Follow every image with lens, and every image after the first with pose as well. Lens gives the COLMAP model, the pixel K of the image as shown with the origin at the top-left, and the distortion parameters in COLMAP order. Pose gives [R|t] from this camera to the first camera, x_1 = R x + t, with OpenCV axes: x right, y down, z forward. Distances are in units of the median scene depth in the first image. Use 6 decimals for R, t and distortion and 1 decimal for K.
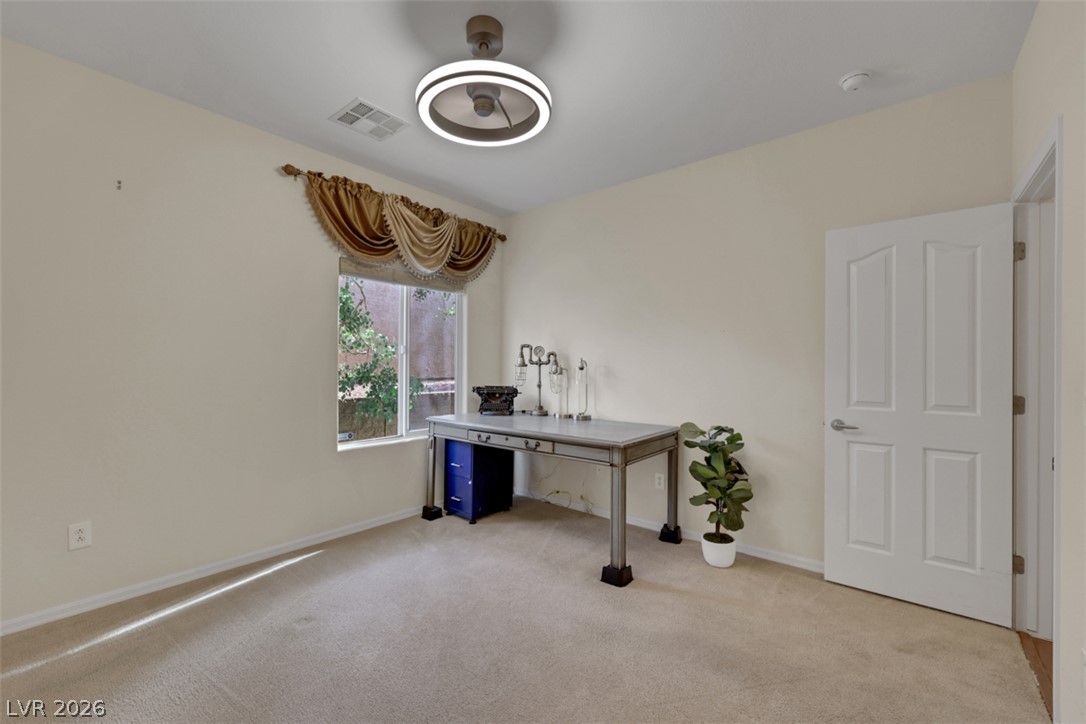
lens RADIAL K [[448.0, 0, 539.3], [0, 448.0, 362.9], [0, 0, 1]] dist [-0.001058, 0.000121]
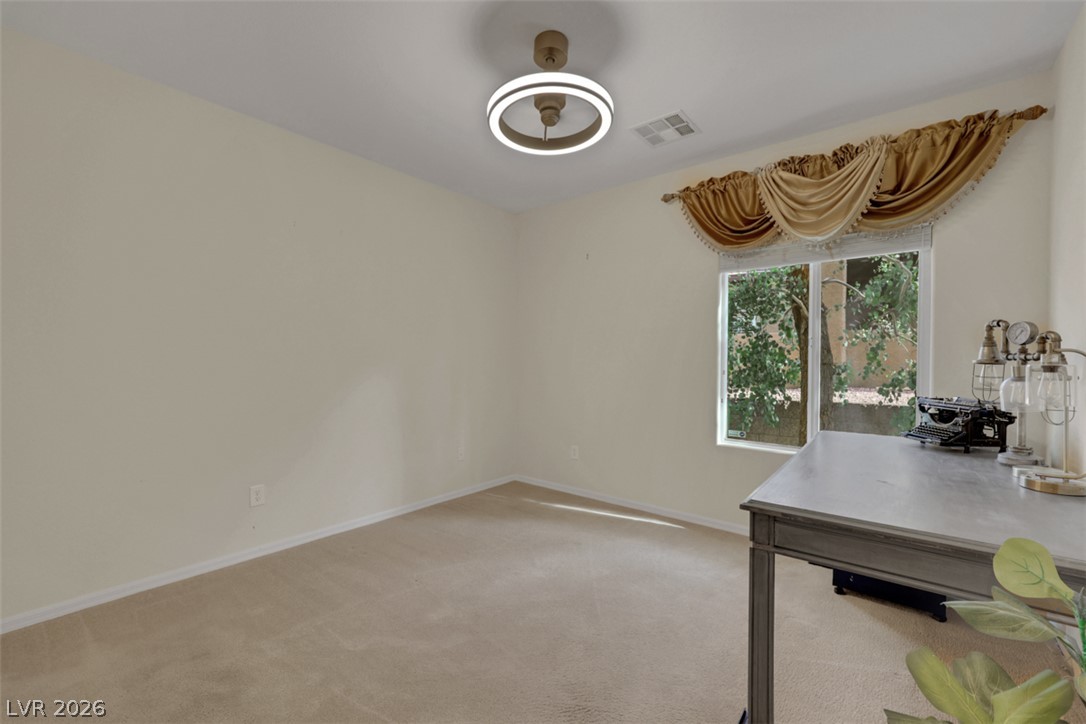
lens RADIAL K [[448.0, 0, 539.7], [0, 448.0, 368.2], [0, 0, 1]] dist [-0.001058, 0.000121]
pose [[0.002401, 0.010545, -0.999942, 0.533908], [-0.002789, 0.999941, 0.010538, 0.009982], [0.999993, 0.002764, 0.002430, 0.546520]]
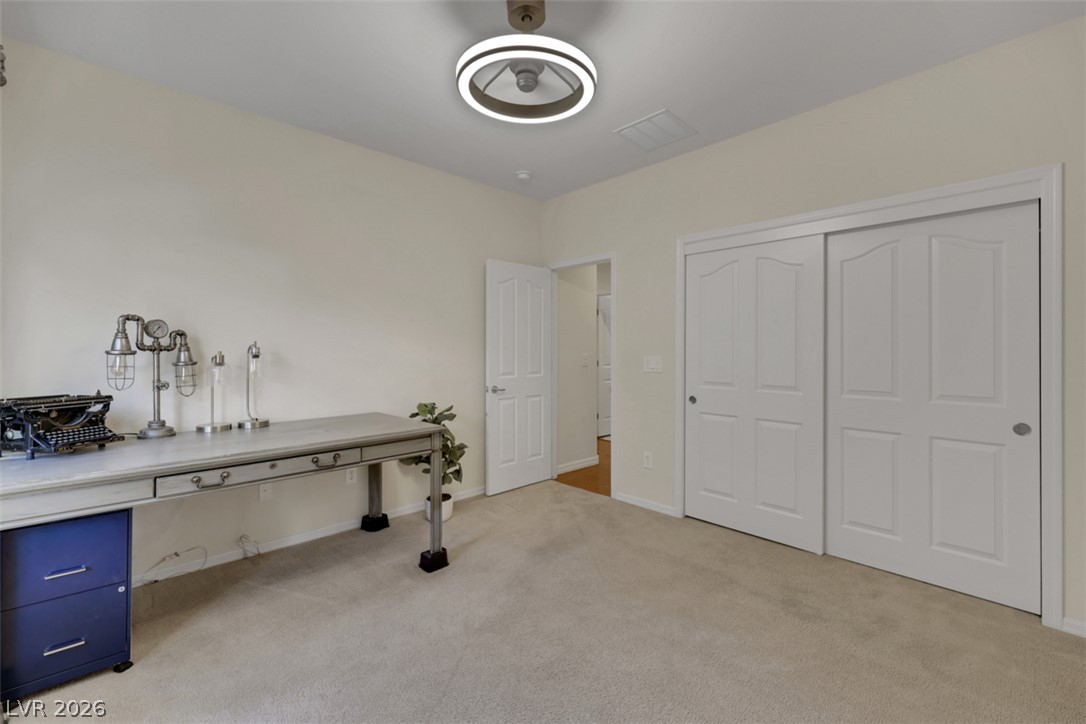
lens RADIAL K [[448.0, 0, 549.6], [0, 448.0, 350.4], [0, 0, 1]] dist [-0.001058, 0.000121]
pose [[0.107635, -0.004821, 0.994179, -0.596869], [-0.000967, 0.999987, 0.004954, -0.000498], [-0.994190, -0.001494, 0.107629, 0.476495]]
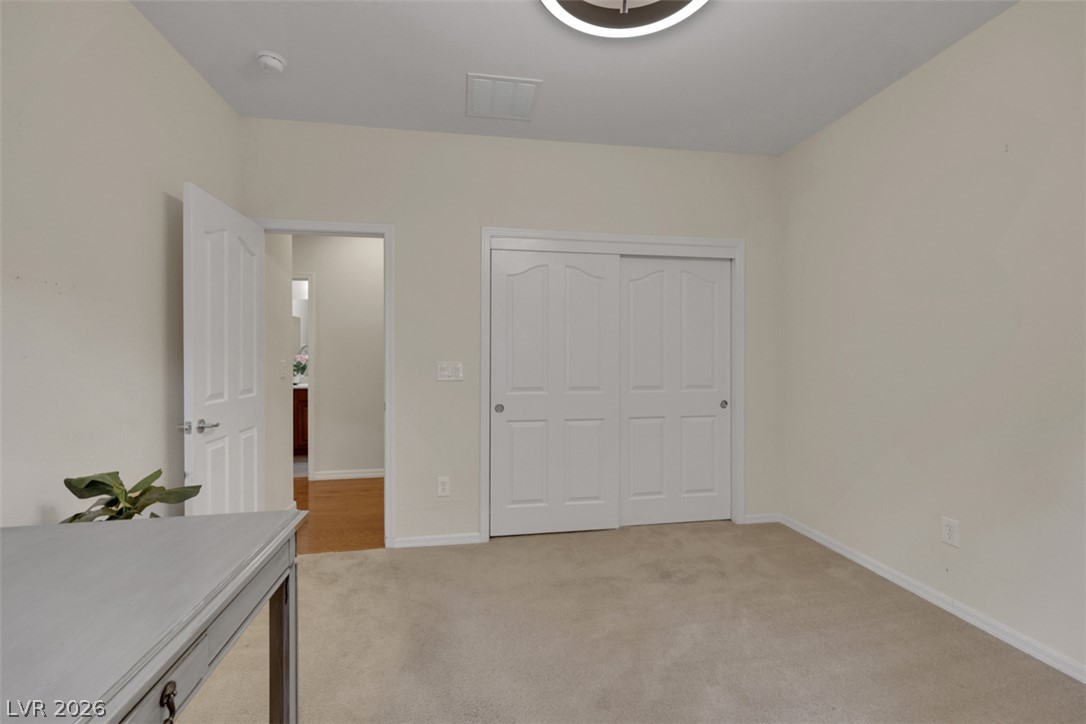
lens RADIAL K [[448.0, 0, 547.7], [0, 448.0, 358.6], [0, 0, 1]] dist [-0.001058, 0.000121]
pose [[-0.751381, -0.006803, 0.659834, -0.261017], [-0.002231, 0.999967, 0.007769, 0.004922], [-0.659865, 0.004365, -0.751372, 0.875465]]
